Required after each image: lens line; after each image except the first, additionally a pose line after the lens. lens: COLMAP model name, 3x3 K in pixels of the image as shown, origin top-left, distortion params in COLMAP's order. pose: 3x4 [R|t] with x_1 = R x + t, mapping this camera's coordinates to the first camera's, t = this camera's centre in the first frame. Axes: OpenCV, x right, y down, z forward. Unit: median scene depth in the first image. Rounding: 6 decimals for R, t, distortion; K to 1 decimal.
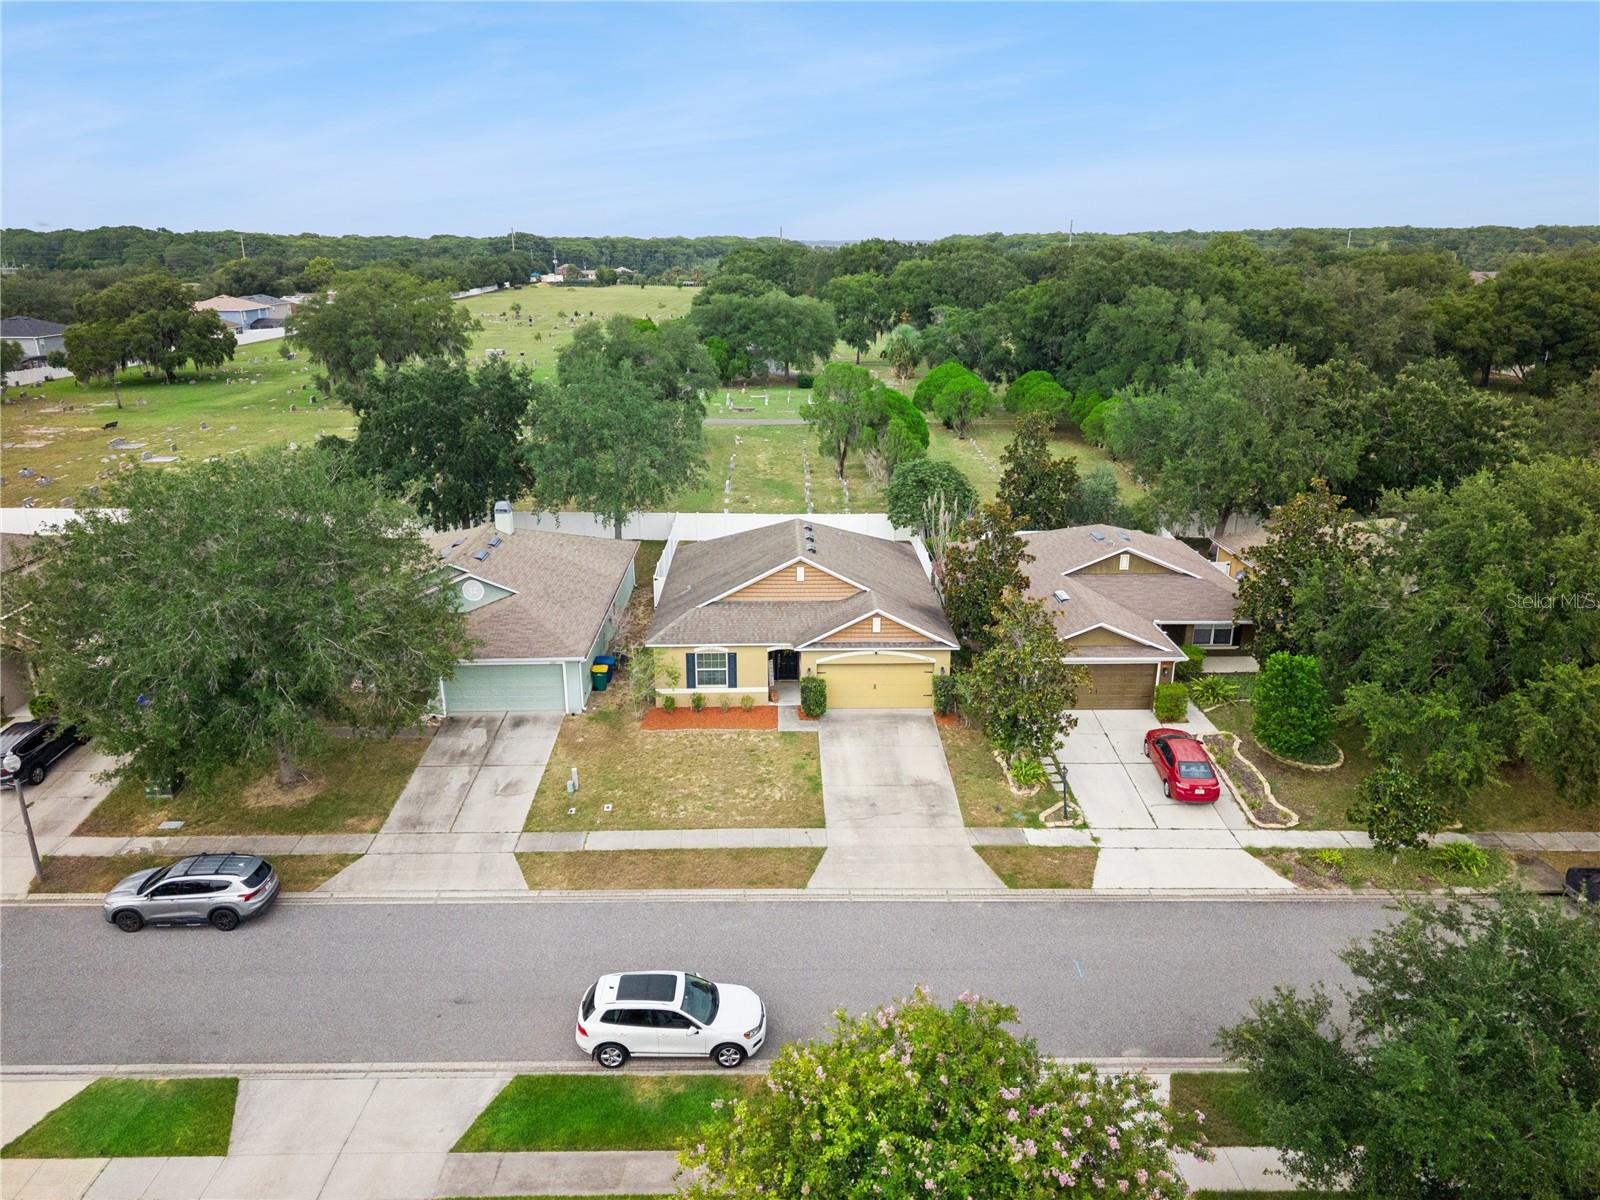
lens RADIAL K [[1083.8, 0, 803.4], [0, 1083.8, 576.4], [0, 0, 1]] dist [0.049509, -0.068398]
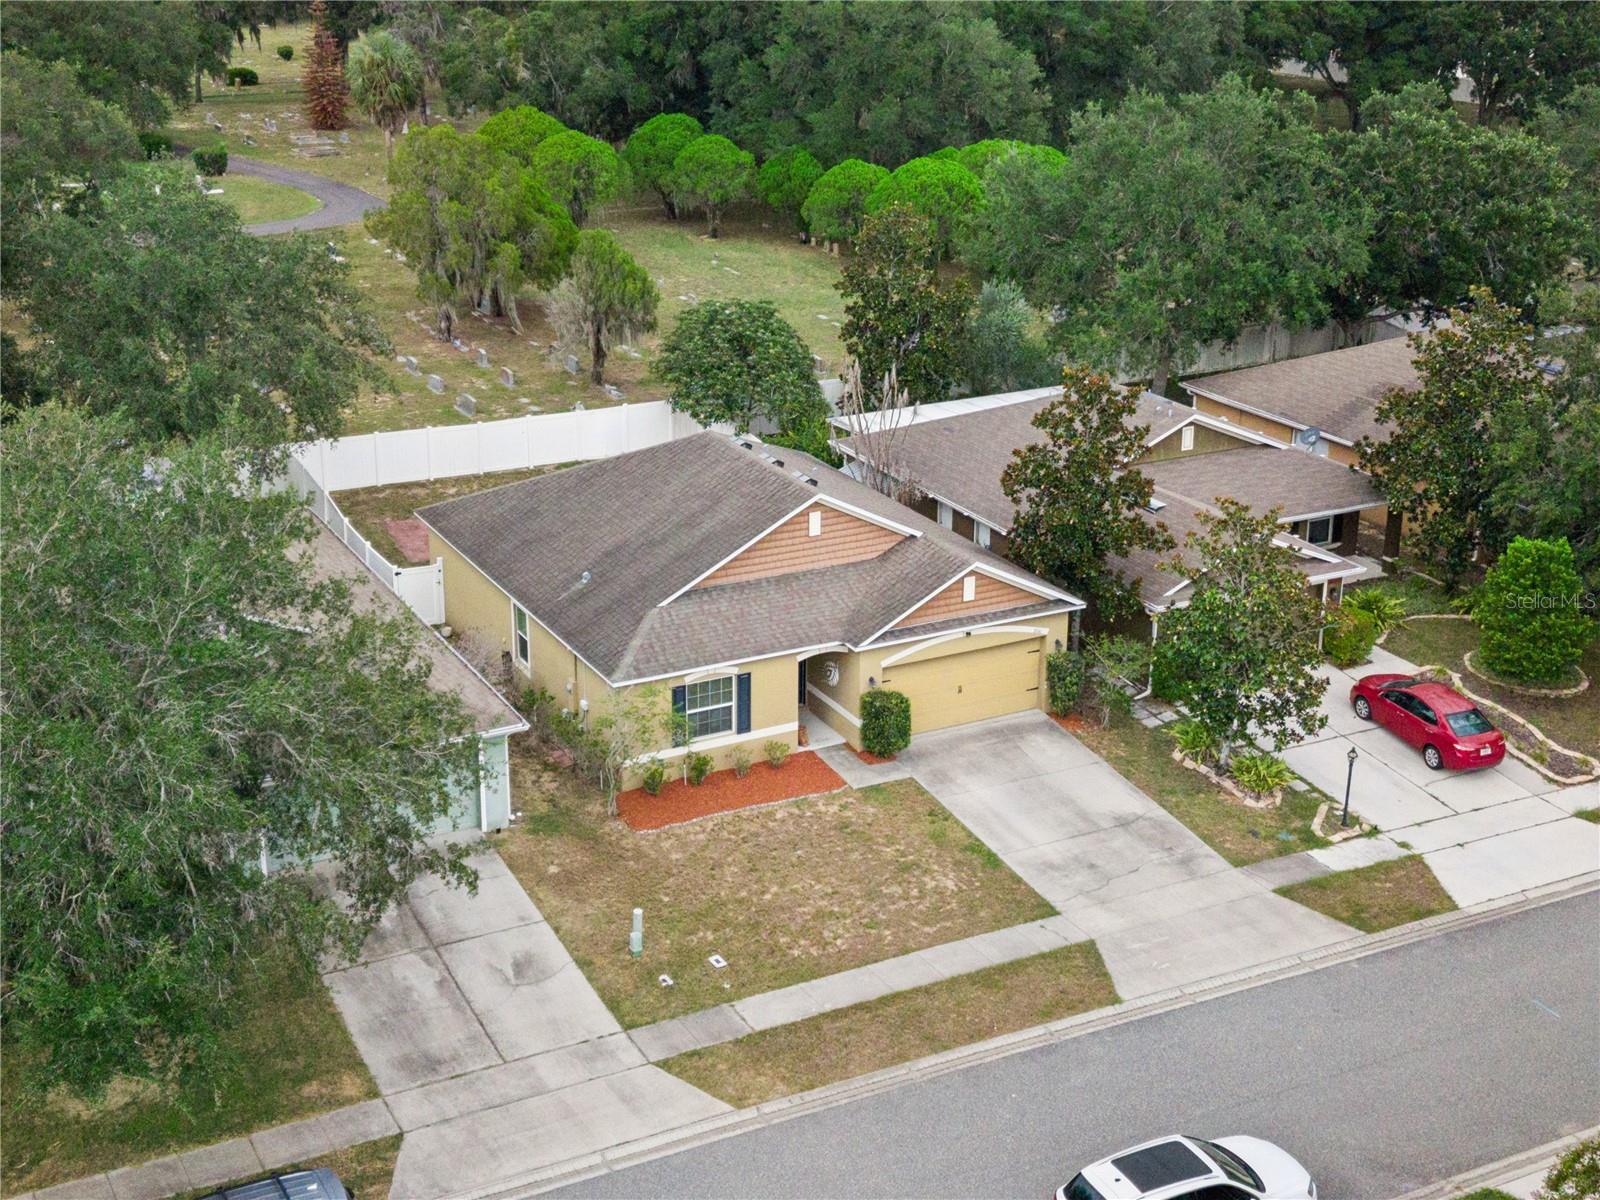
lens RADIAL K [[2144.1, 0, 798.7], [0, 2144.1, 526.2], [0, 0, 1]] dist [0.046825, -0.040723]
pose [[0.897851, -0.137217, 0.418371, -0.526477], [0.128747, 0.990488, 0.048559, -0.061899], [-0.421055, 0.010266, 0.906977, -0.060145]]
